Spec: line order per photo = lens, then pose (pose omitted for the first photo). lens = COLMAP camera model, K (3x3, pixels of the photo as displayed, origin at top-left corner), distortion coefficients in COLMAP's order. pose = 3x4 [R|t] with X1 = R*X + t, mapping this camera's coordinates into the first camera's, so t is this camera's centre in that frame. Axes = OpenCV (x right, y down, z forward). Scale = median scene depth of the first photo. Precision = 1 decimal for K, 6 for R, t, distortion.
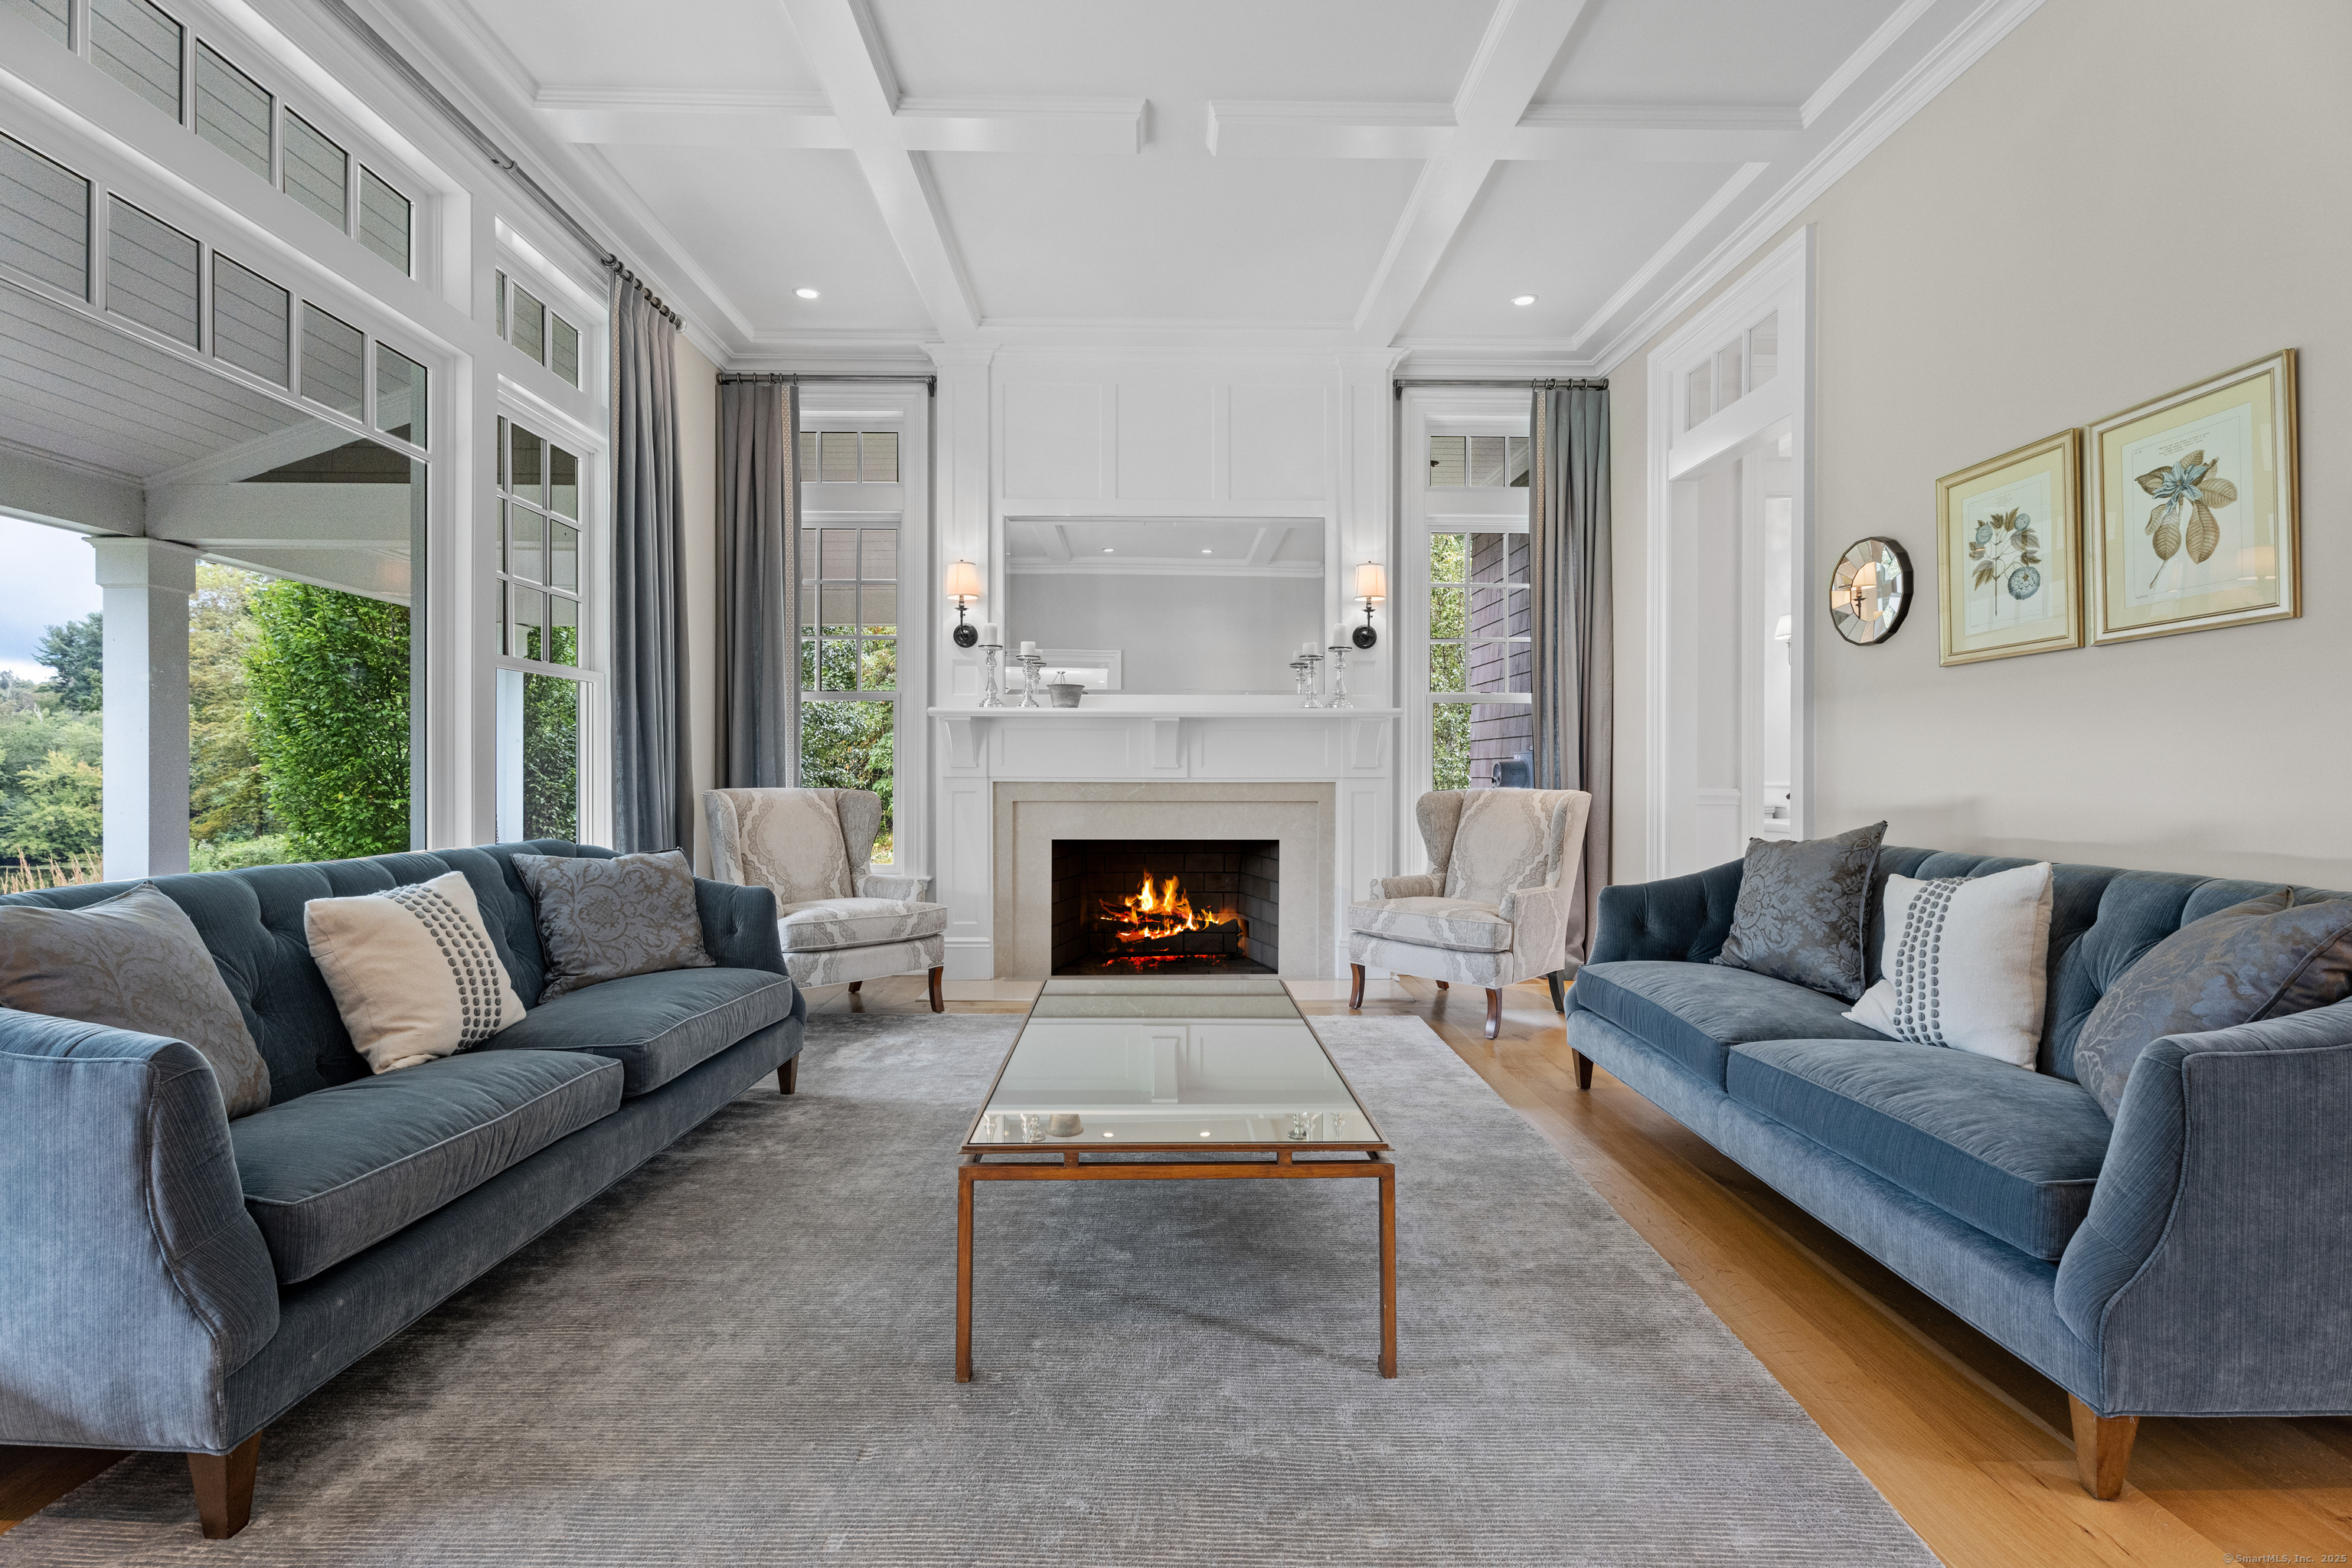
lens RADIAL K [[1048.5, 0, 1172.8], [0, 1048.5, 779.1], [0, 0, 1]] dist [0.001040, 0.000131]
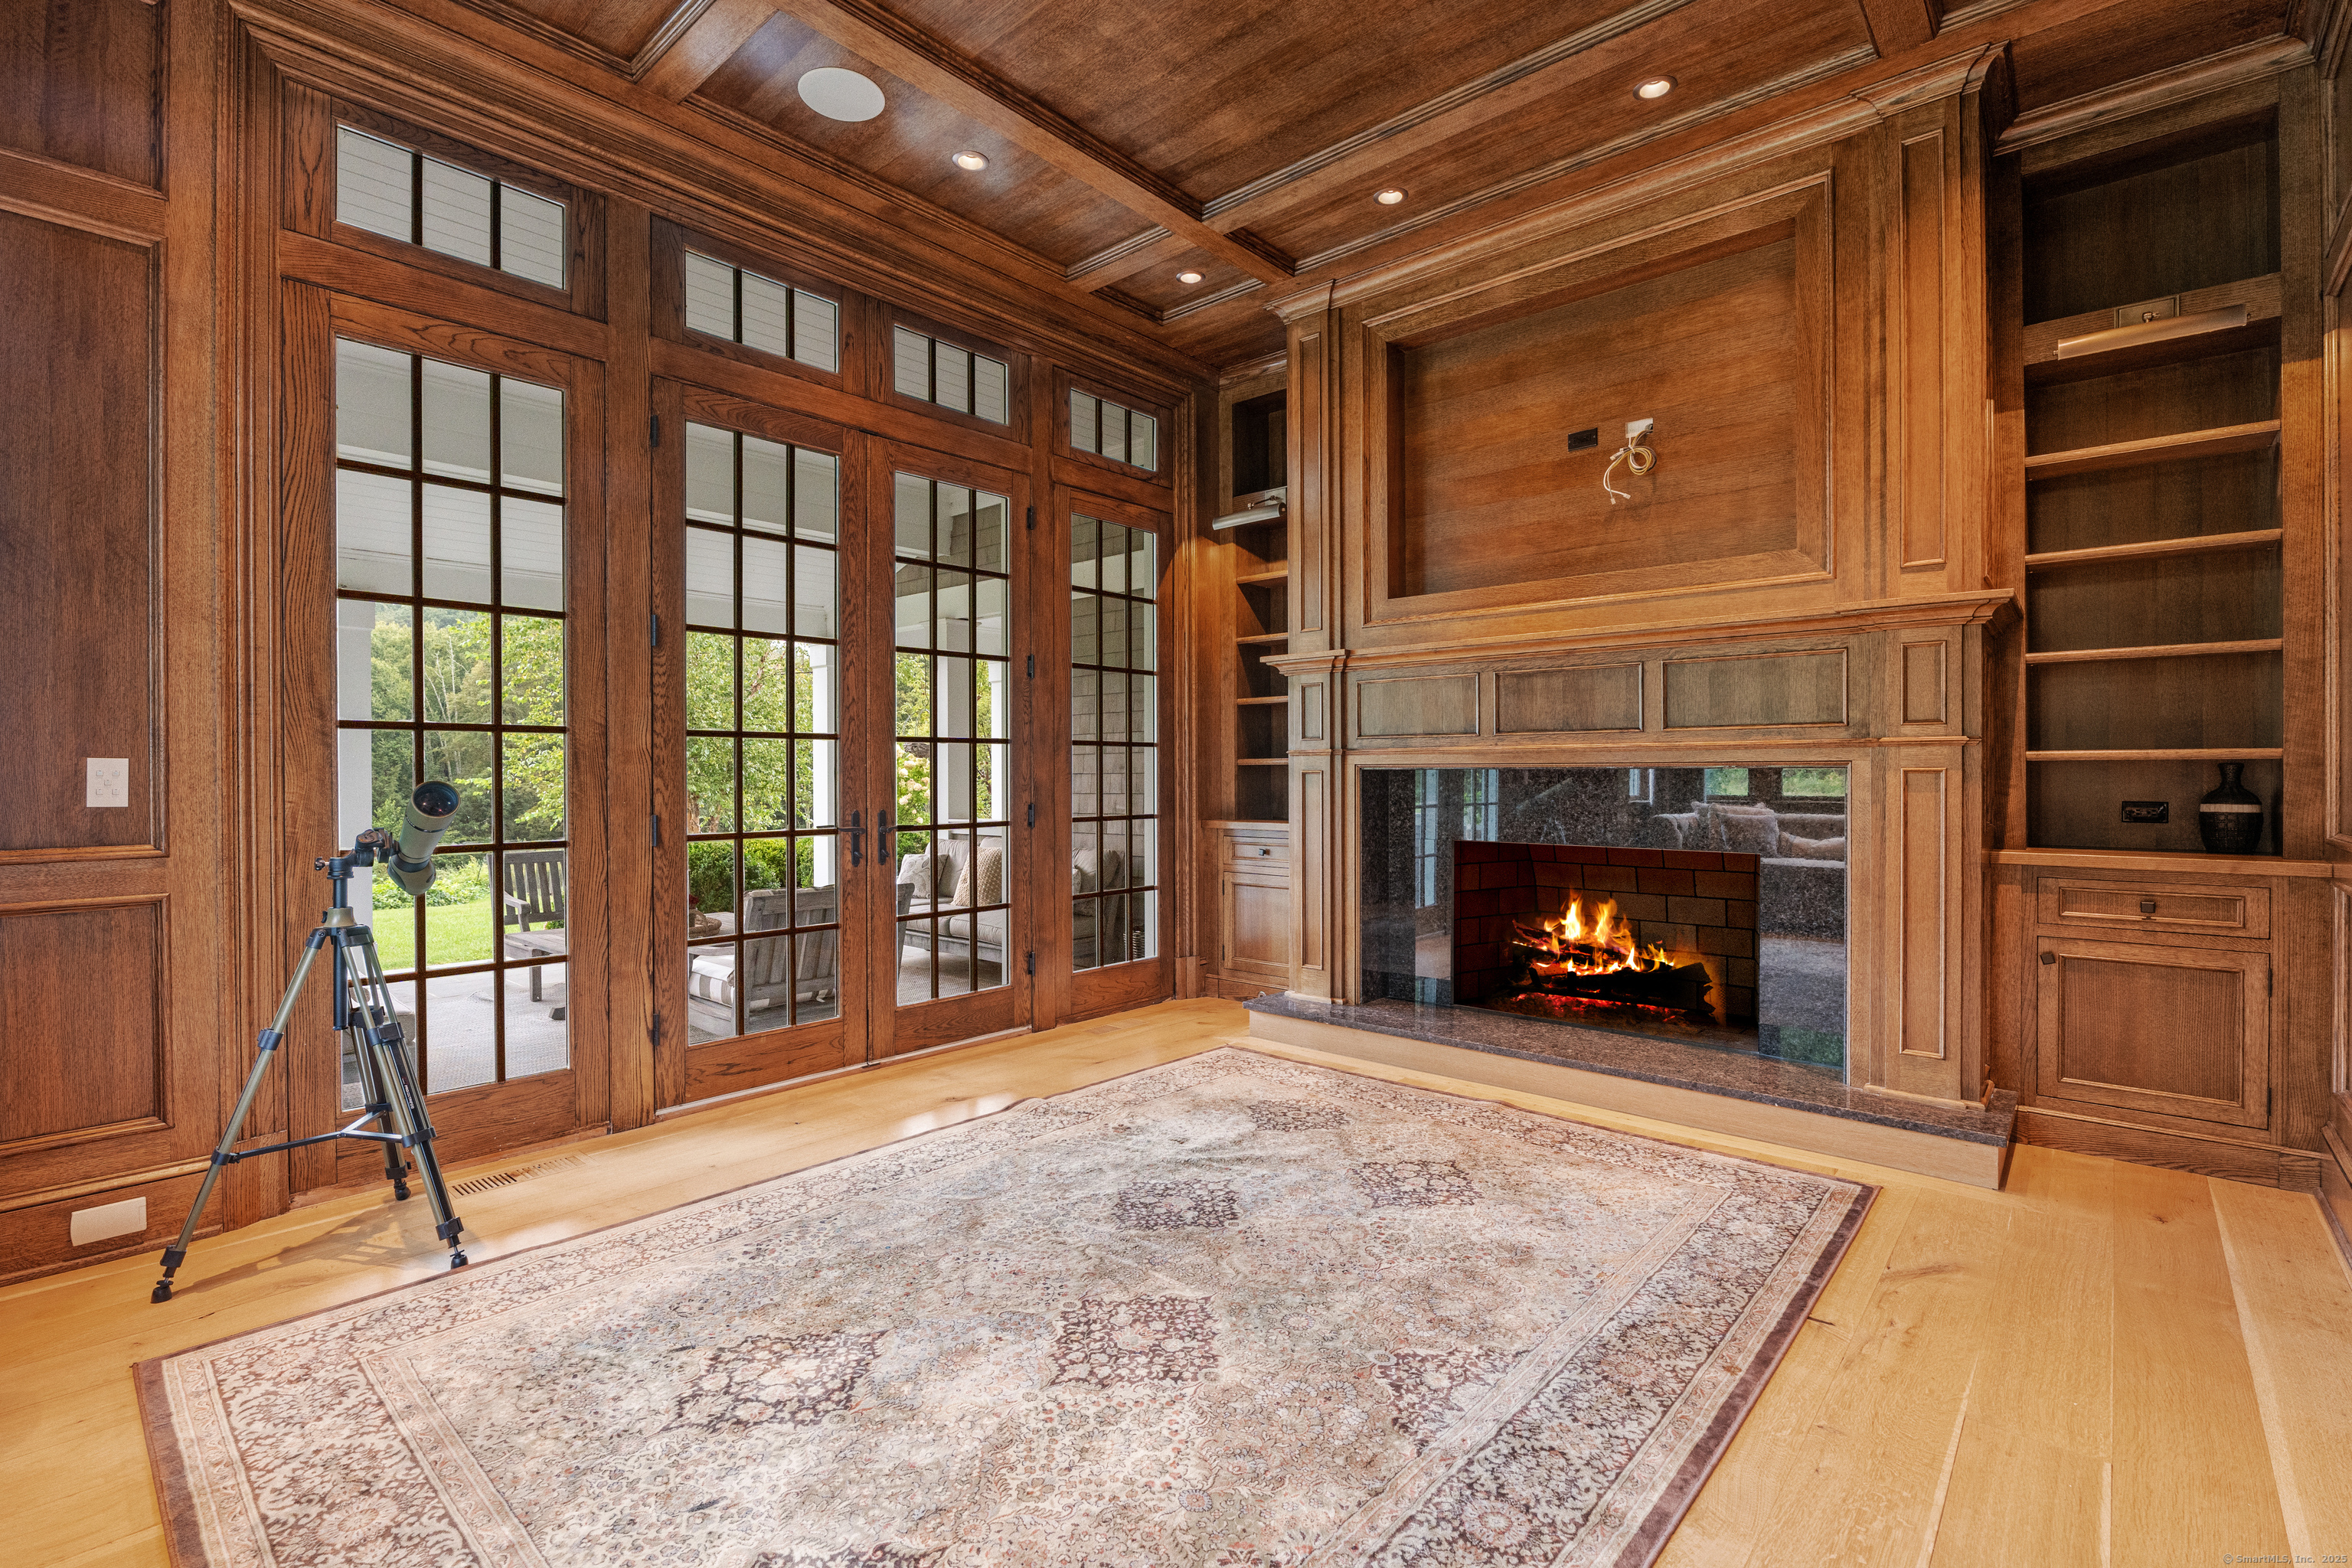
lens RADIAL K [[1048.5, 0, 1178.5], [0, 1048.5, 778.8], [0, 0, 1]] dist [0.001040, 0.000131]
pose [[0.733190, -0.000418, -0.680024, 0.298368], [0.003282, 0.999990, 0.002924, 0.000088], [0.680016, -0.004375, 0.733184, 0.211005]]
